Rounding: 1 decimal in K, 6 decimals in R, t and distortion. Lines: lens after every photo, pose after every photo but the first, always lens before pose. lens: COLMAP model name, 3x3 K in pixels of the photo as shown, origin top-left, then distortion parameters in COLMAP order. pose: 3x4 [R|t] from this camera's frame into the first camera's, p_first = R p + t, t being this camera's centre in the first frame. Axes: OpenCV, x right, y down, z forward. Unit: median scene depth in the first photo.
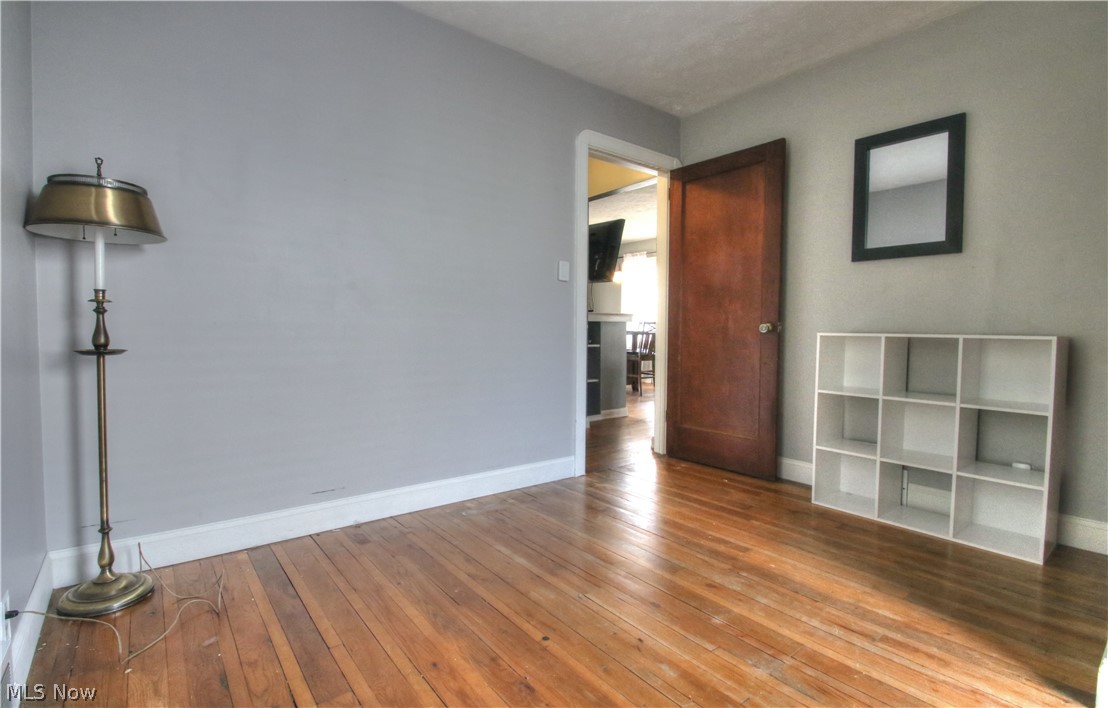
lens RADIAL K [[516.0, 0, 550.4], [0, 516.0, 350.1], [0, 0, 1]] dist [-0.004711, -0.001039]
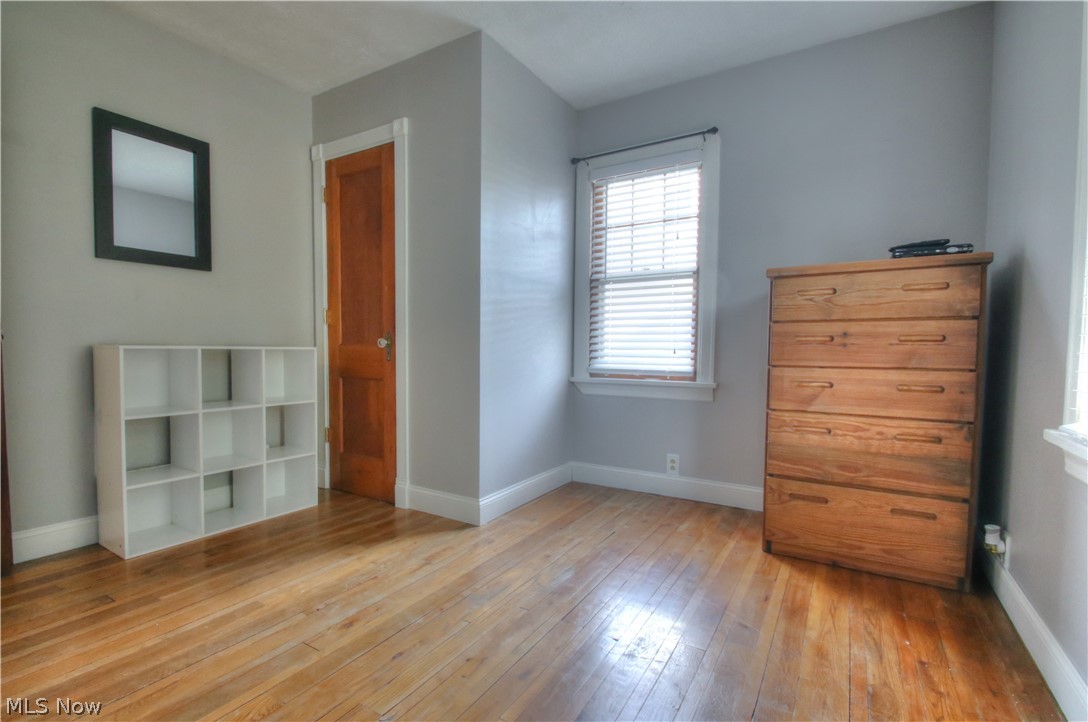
lens RADIAL K [[507.2, 0, 539.2], [0, 507.2, 367.4], [0, 0, 1]] dist [-0.025708, -0.000676]
pose [[-0.355880, -0.051883, 0.933090, -0.488621], [0.026932, 0.997474, 0.065734, -0.037724], [-0.934144, 0.048523, -0.353583, 0.773839]]
